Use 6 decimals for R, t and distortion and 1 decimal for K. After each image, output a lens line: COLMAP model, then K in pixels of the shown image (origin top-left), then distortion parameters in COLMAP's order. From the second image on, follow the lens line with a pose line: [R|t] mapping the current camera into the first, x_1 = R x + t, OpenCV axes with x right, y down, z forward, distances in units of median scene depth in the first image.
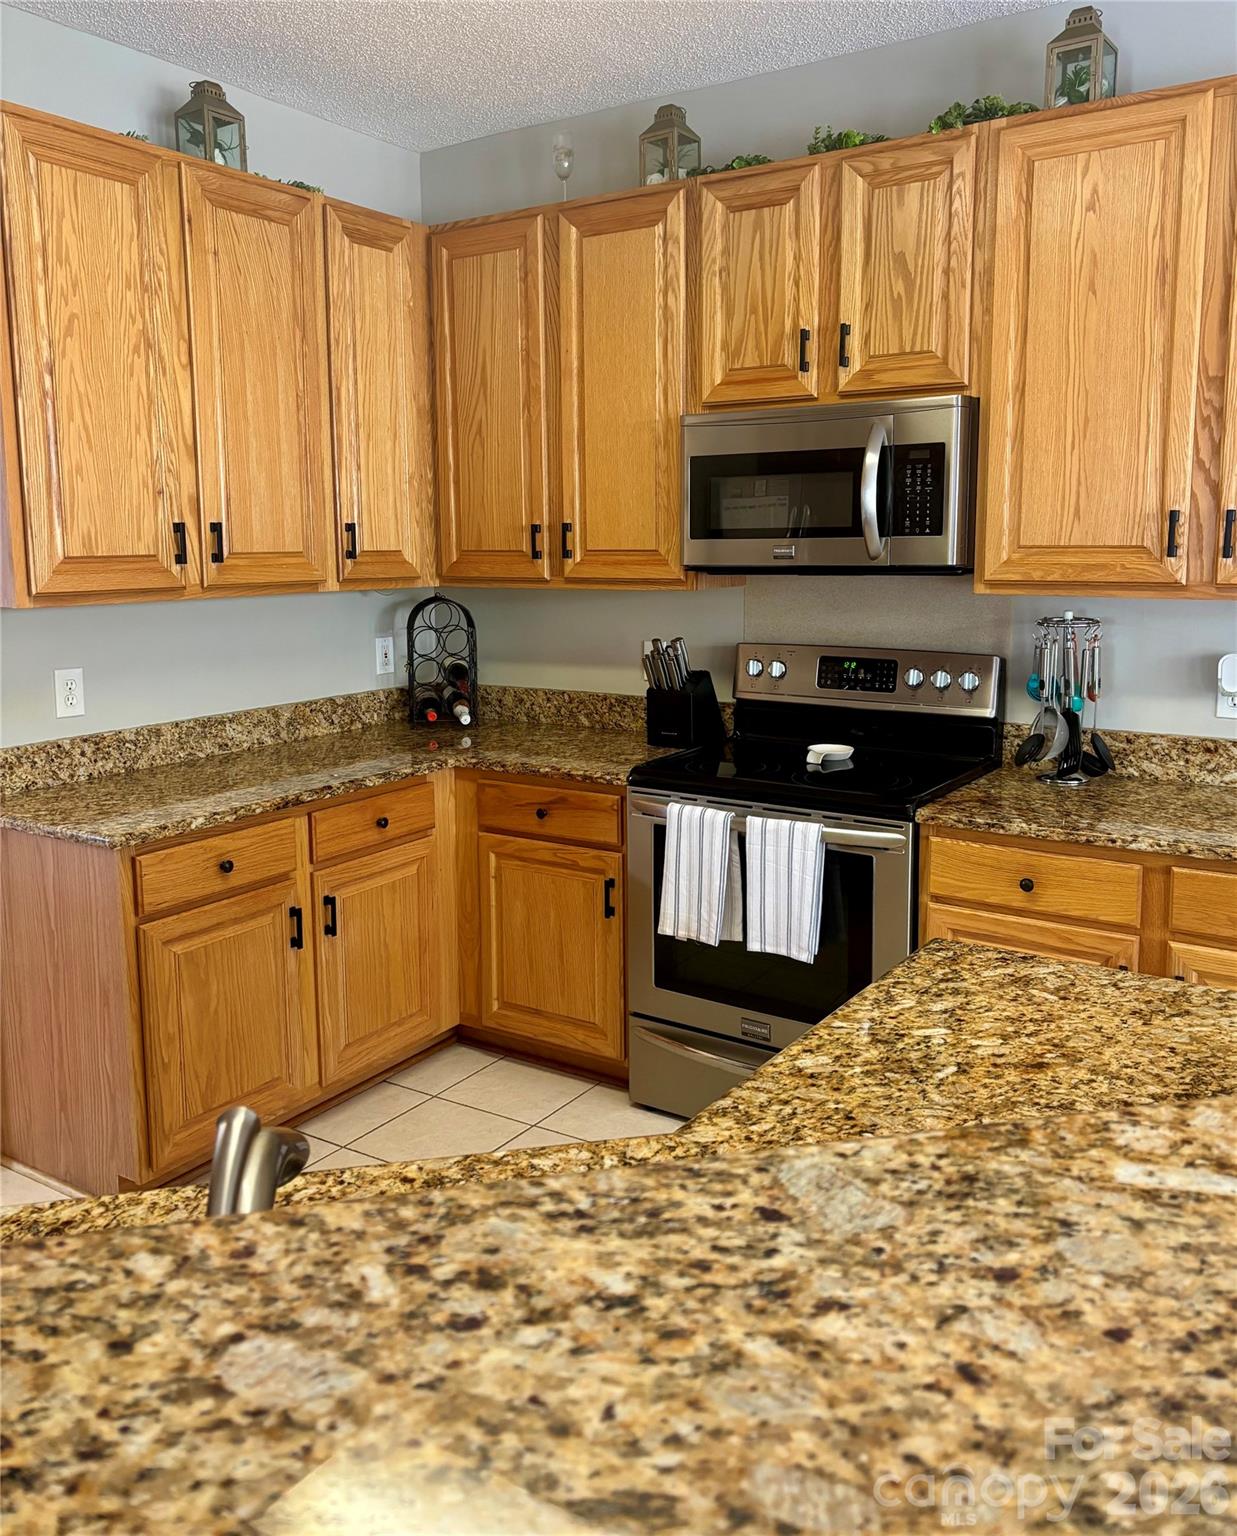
lens RADIAL K [[1256.9, 0, 614.8], [0, 1256.9, 754.6], [0, 0, 1]] dist [-0.002330, 0.001402]
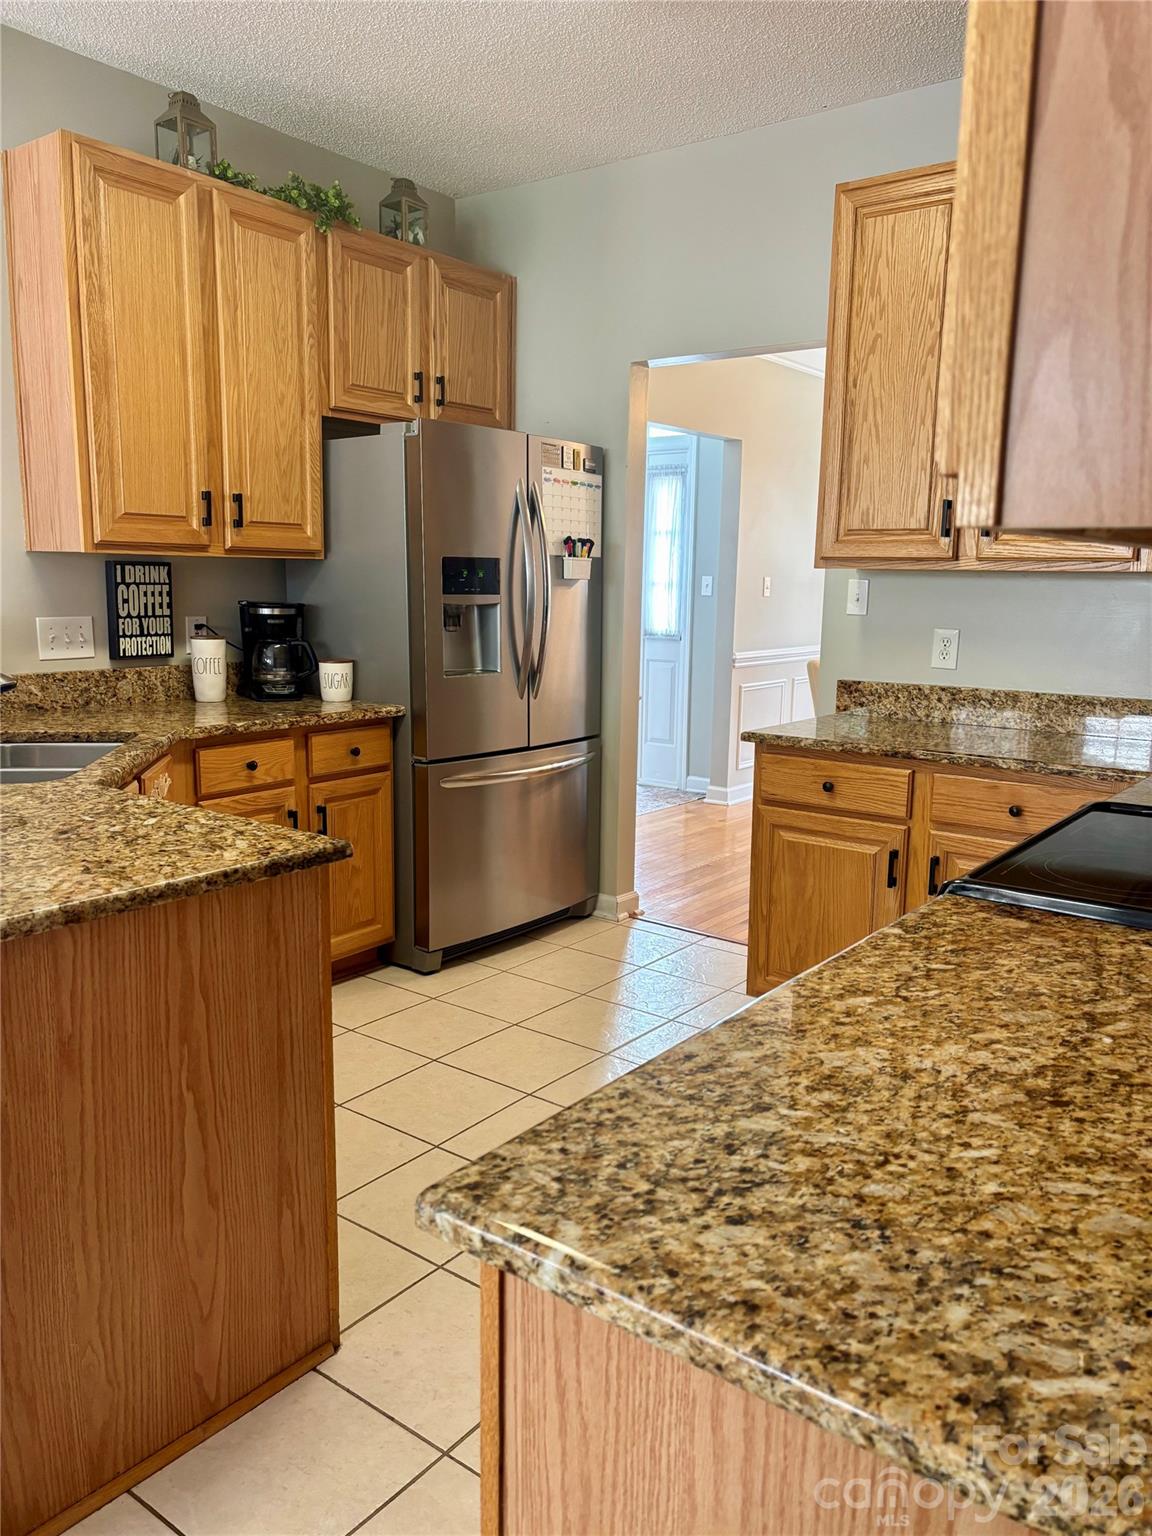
lens RADIAL K [[1159.5, 0, 573.7], [0, 1159.5, 774.6], [0, 0, 1]] dist [0.027556, -0.008402]
pose [[-0.062776, 0.179983, -0.981665, 0.800453], [-0.187625, 0.963939, 0.188731, -0.086946], [0.980233, 0.196032, -0.026743, 0.803929]]
